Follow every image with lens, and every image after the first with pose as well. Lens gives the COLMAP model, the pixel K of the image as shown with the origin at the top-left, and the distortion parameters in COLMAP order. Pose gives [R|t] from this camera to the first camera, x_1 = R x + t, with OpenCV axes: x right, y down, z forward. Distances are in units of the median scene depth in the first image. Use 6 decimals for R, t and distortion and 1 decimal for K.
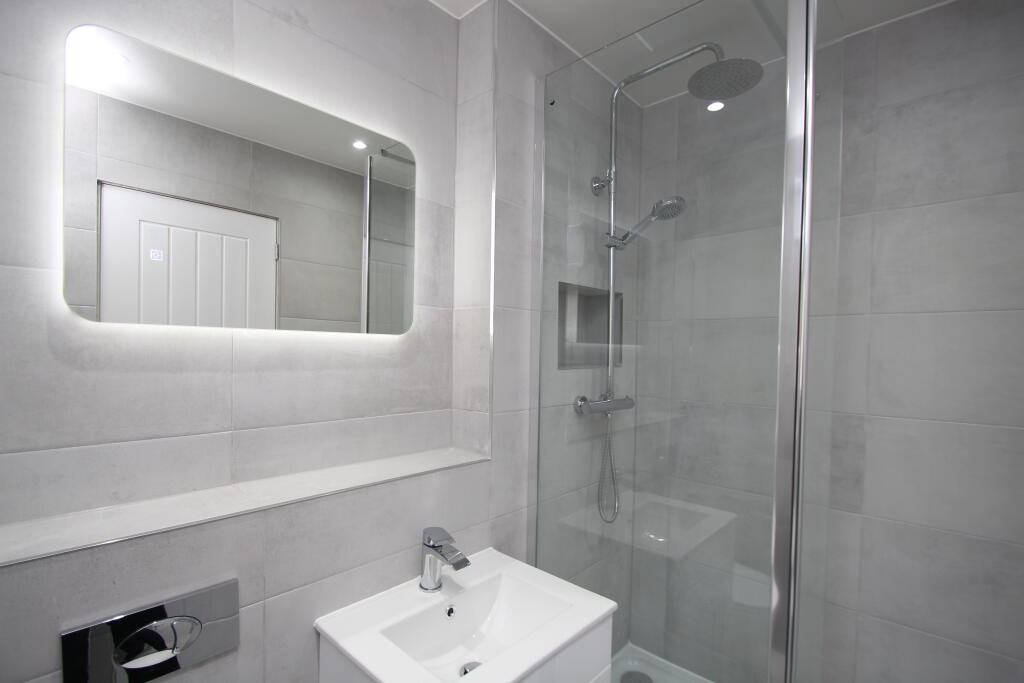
lens RADIAL K [[477.9, 0, 510.3], [0, 477.9, 358.0], [0, 0, 1]] dist [-0.001608, -0.000275]
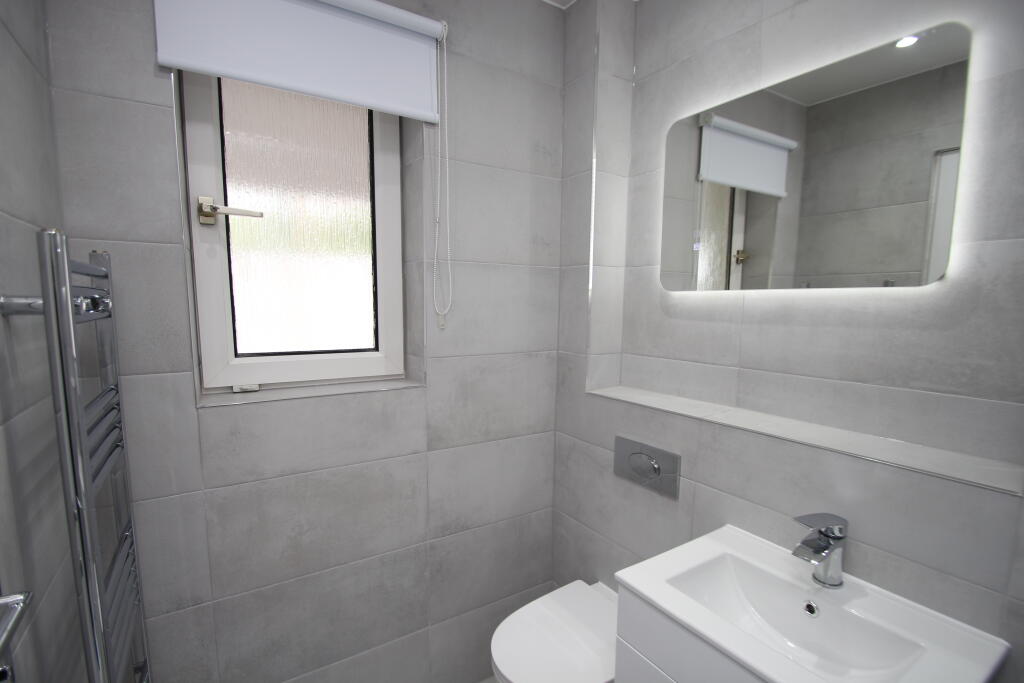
lens RADIAL K [[477.9, 0, 510.3], [0, 477.9, 358.0], [0, 0, 1]] dist [-0.001608, -0.000275]
pose [[-0.245446, 0.091708, -0.965063, 0.854213], [-0.029087, 0.994370, 0.101891, 0.008157], [0.968974, 0.053079, -0.241397, 0.701317]]
